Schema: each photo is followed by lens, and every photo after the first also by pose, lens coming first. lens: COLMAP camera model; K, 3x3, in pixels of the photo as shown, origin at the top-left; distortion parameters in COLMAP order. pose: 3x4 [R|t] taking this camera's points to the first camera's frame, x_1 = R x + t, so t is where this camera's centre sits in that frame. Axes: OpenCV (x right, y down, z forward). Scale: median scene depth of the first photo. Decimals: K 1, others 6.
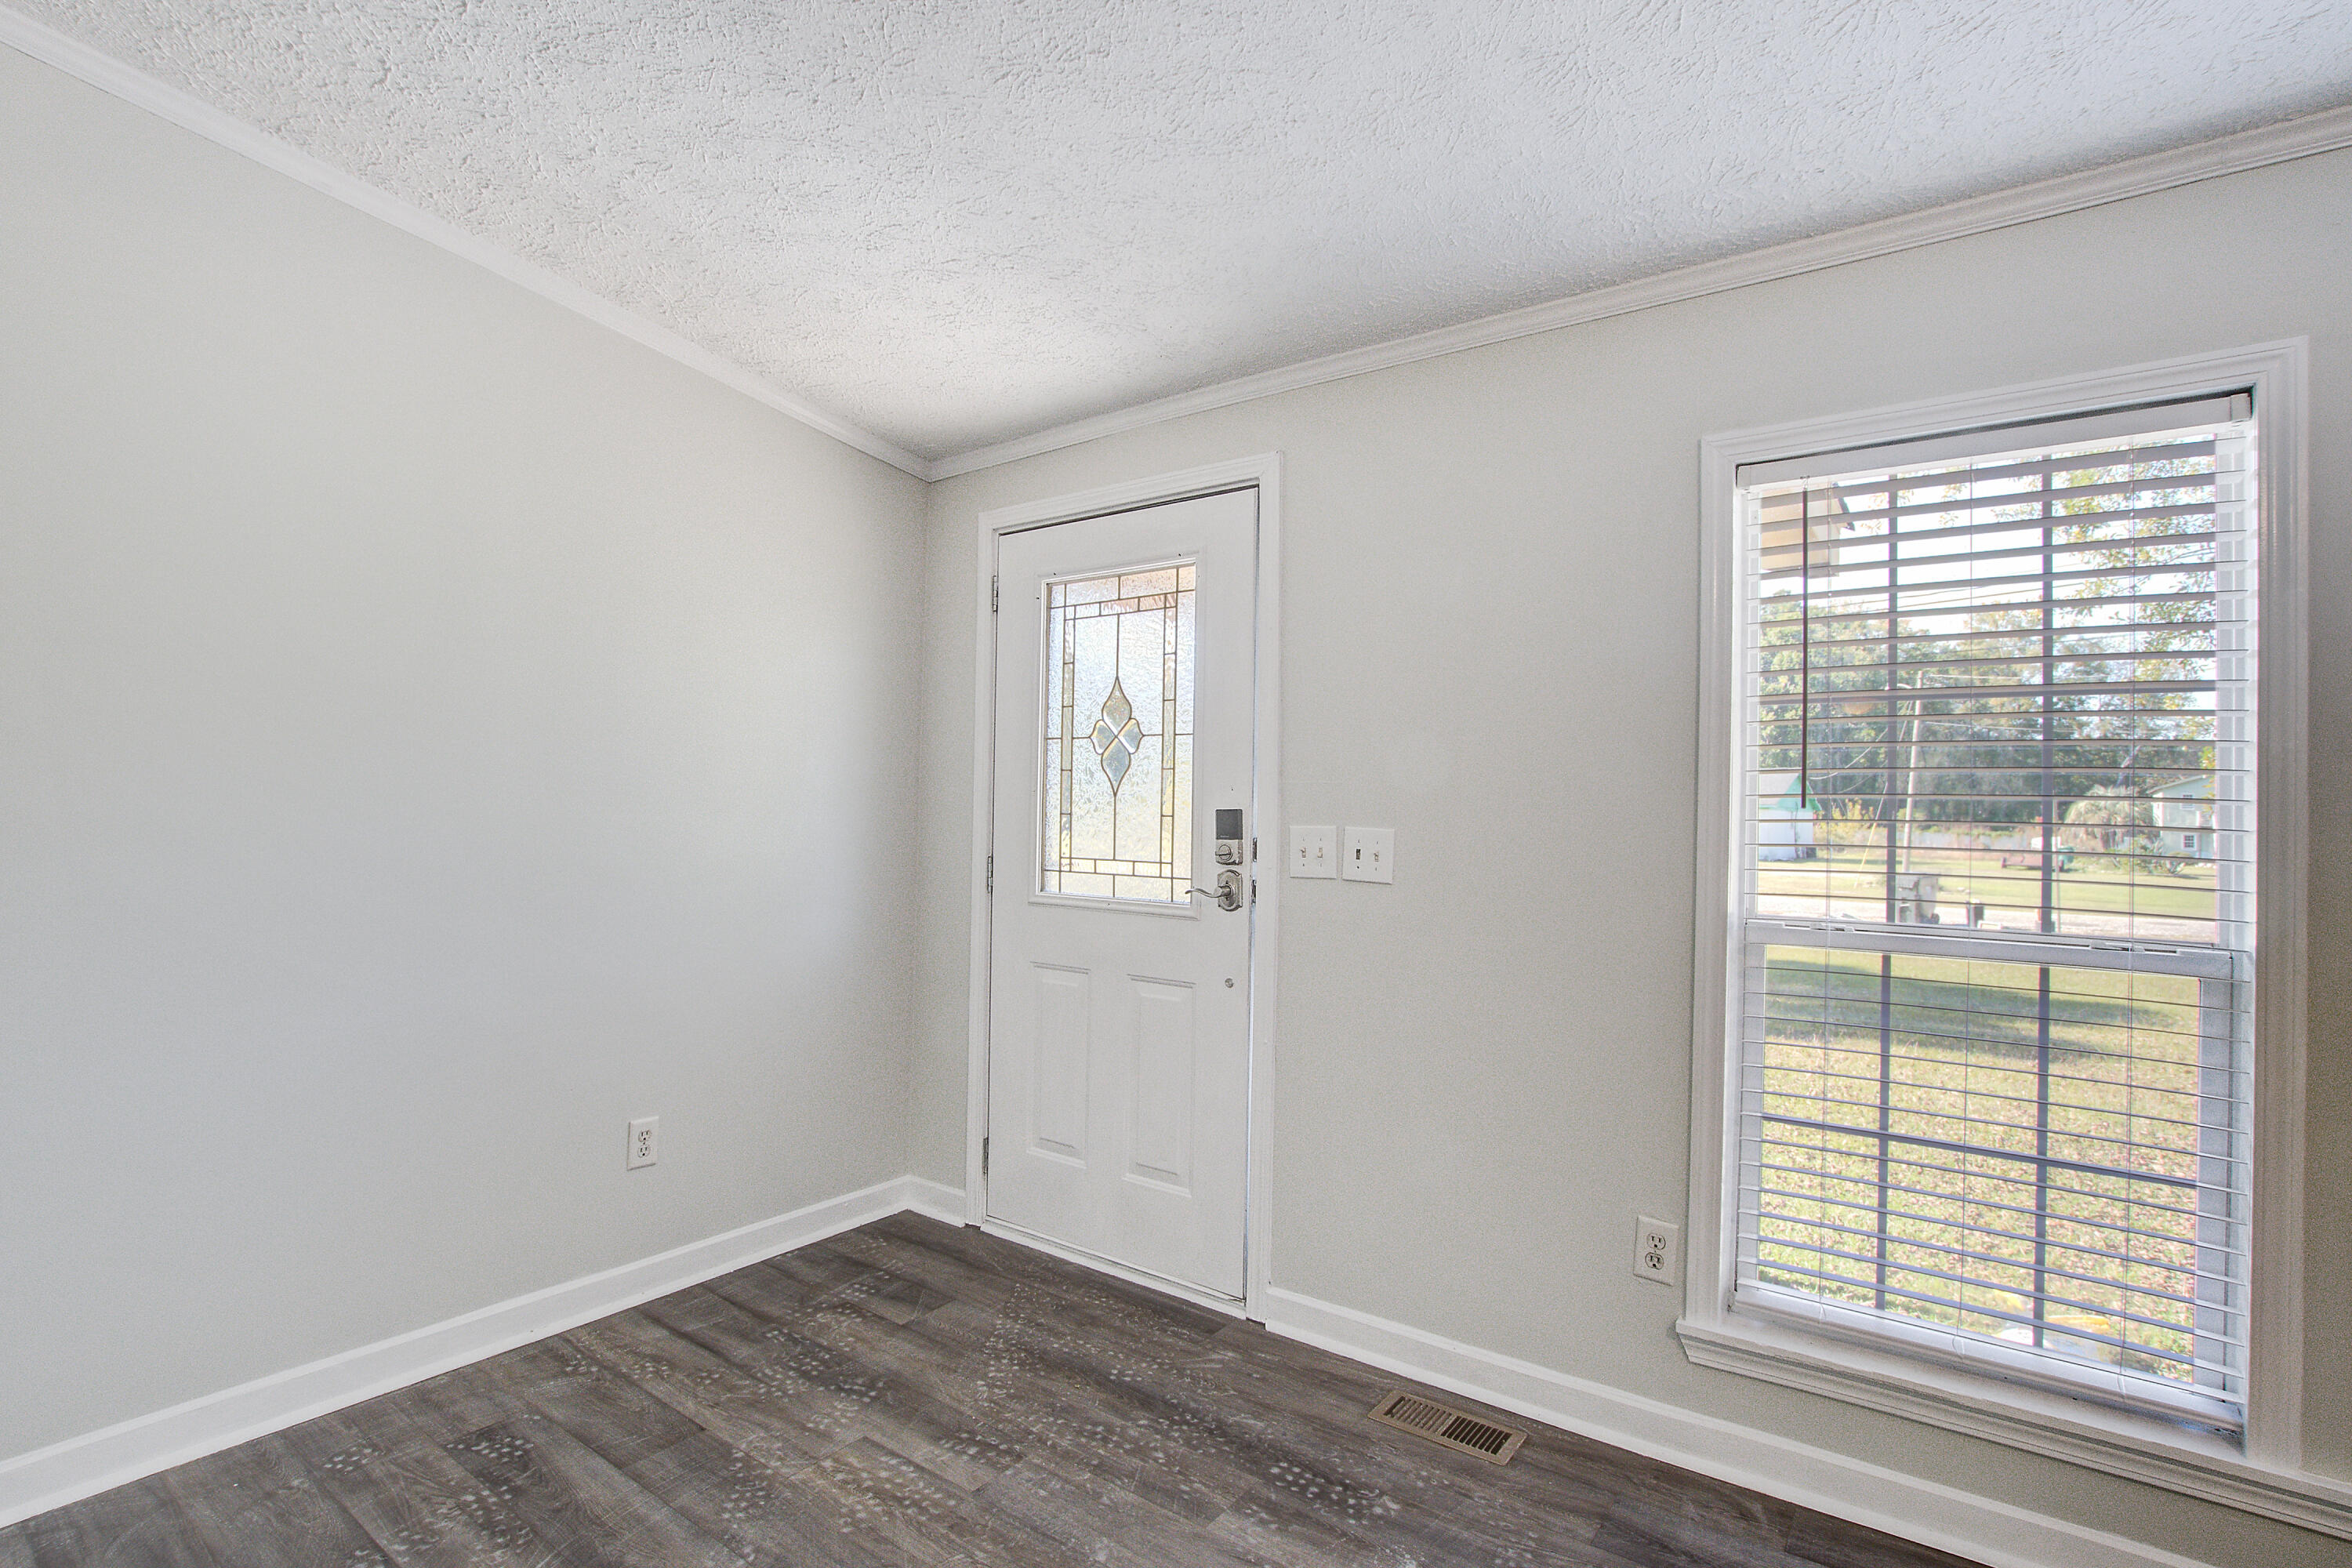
lens RADIAL K [[1111.5, 0, 1180.7], [0, 1111.5, 793.1], [0, 0, 1]] dist [-0.023590, 0.000607]
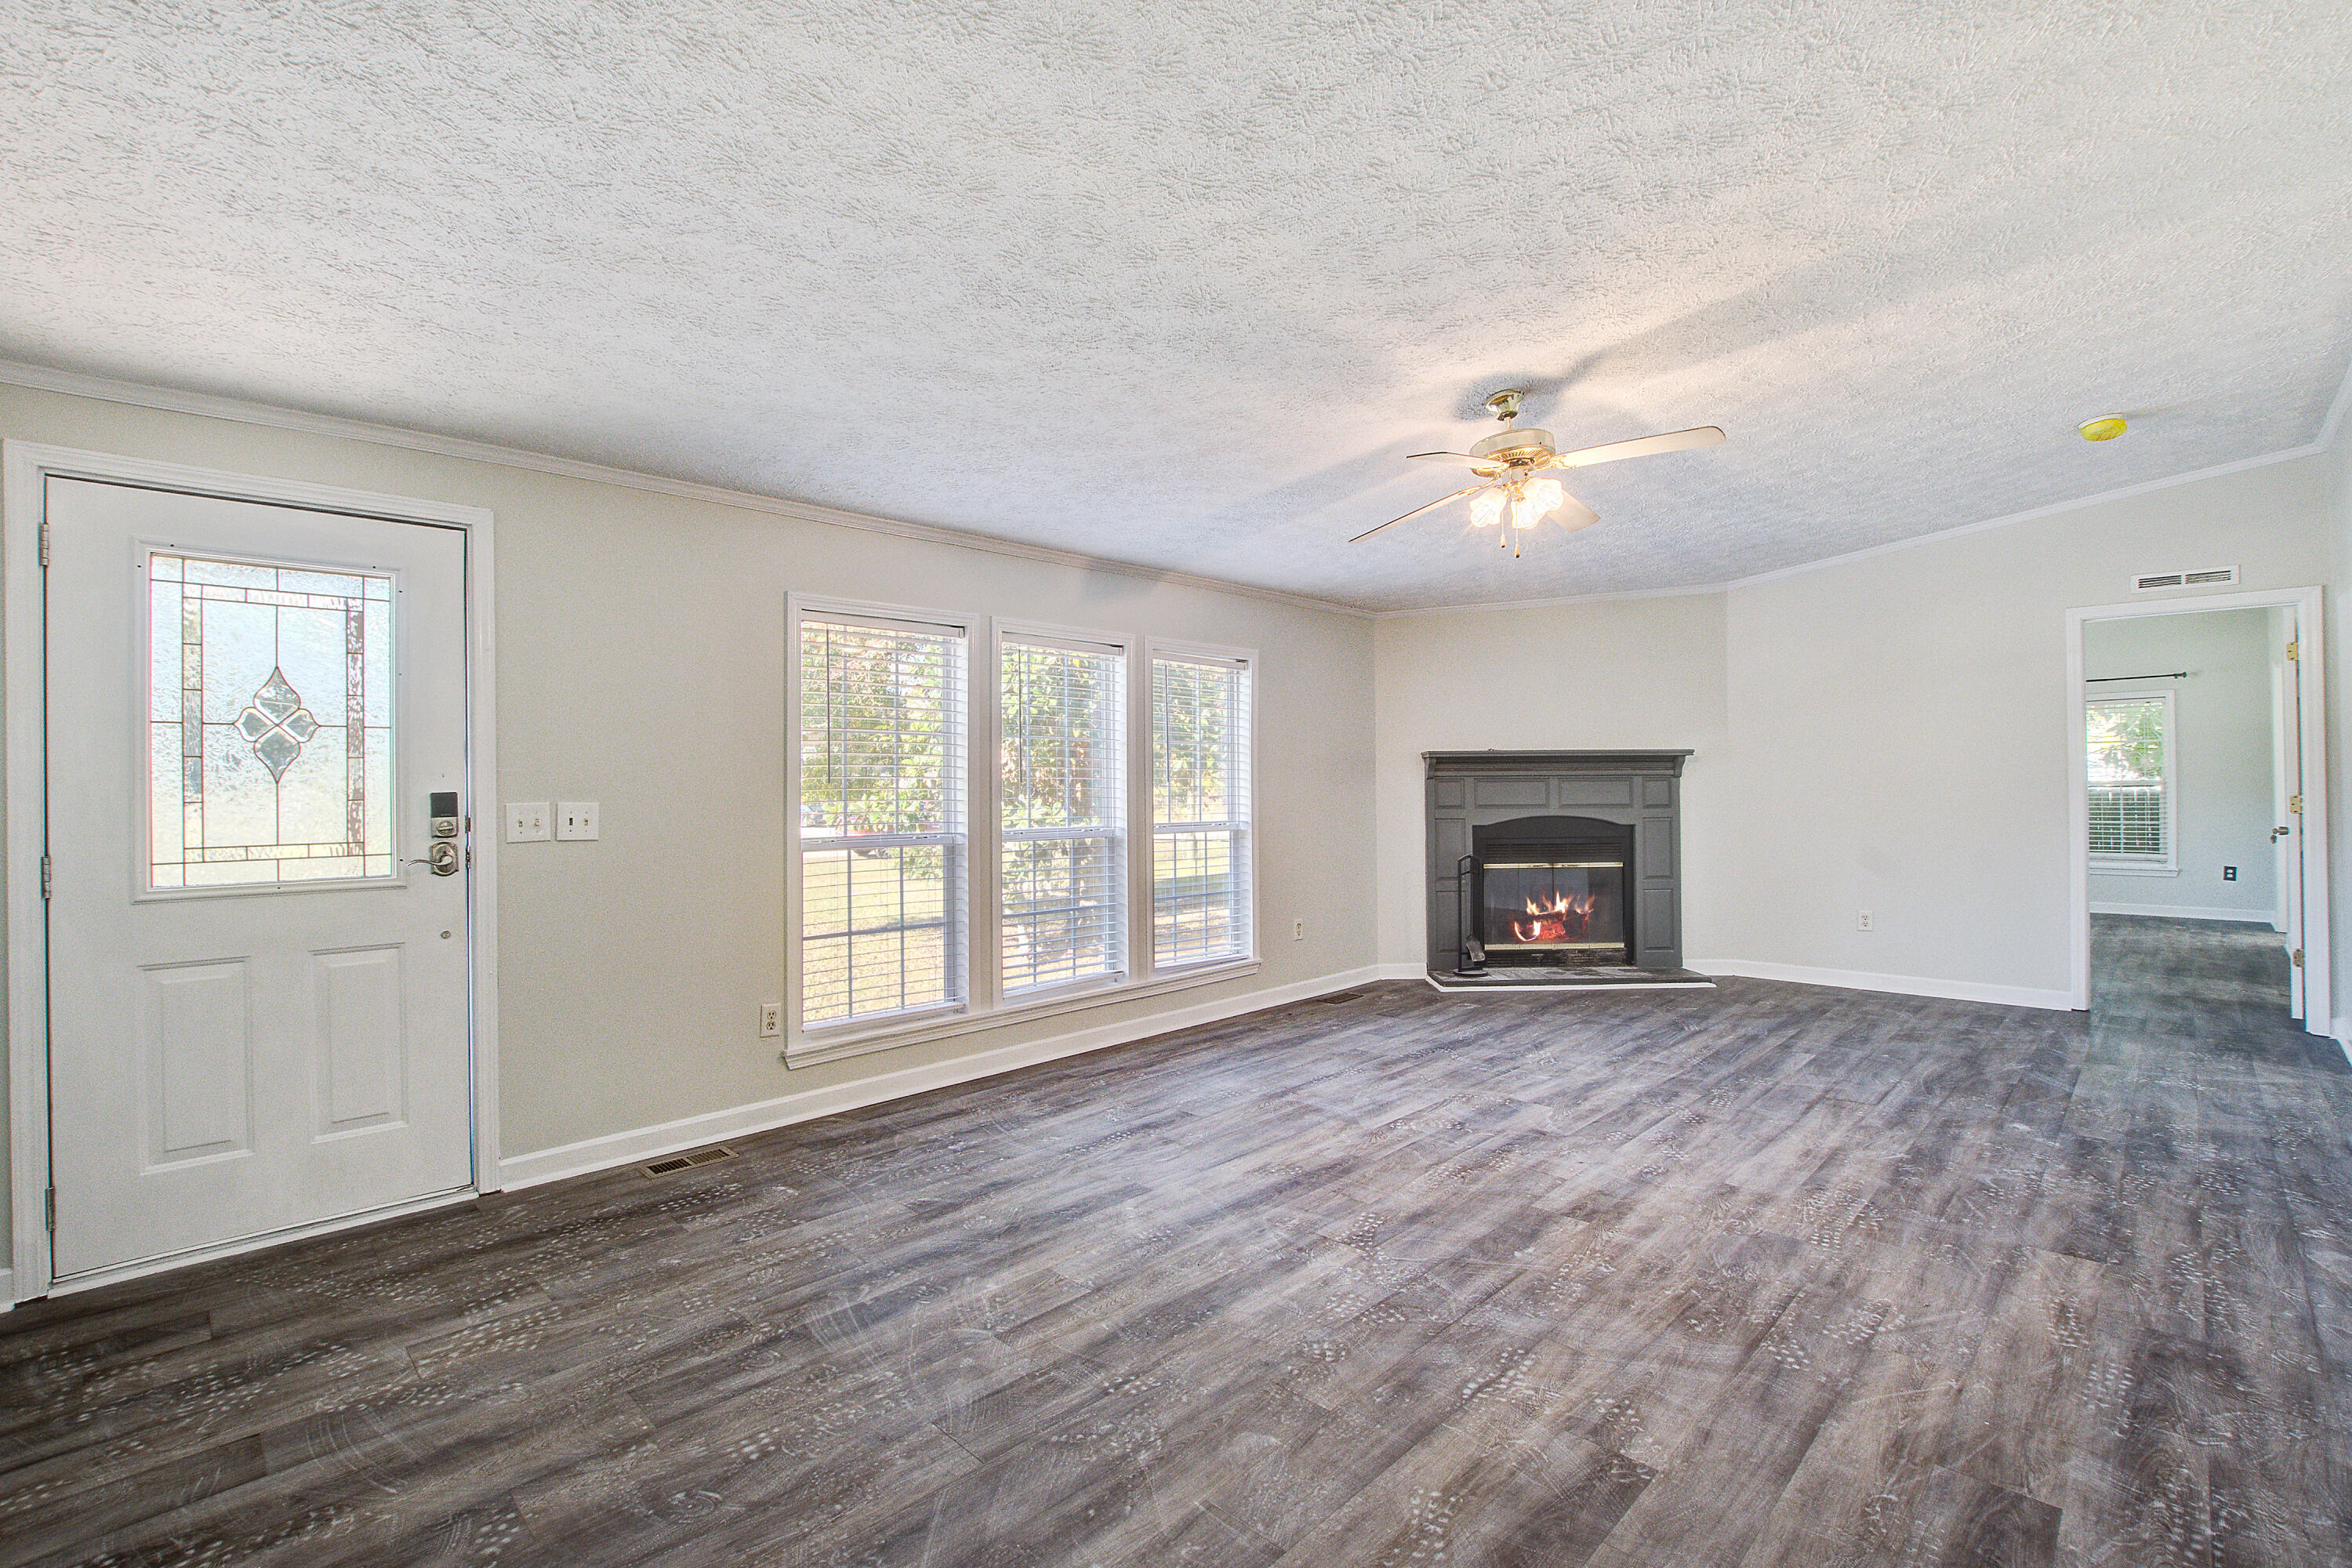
lens RADIAL K [[1043.4, 0, 1167.9], [0, 1043.4, 778.0], [0, 0, 1]] dist [-0.031008, 0.004582]
pose [[0.160586, -0.015584, 0.986899, -0.942759], [-0.006023, 0.999841, 0.016768, -0.024864], [-0.987003, -0.008637, 0.160467, 0.039783]]
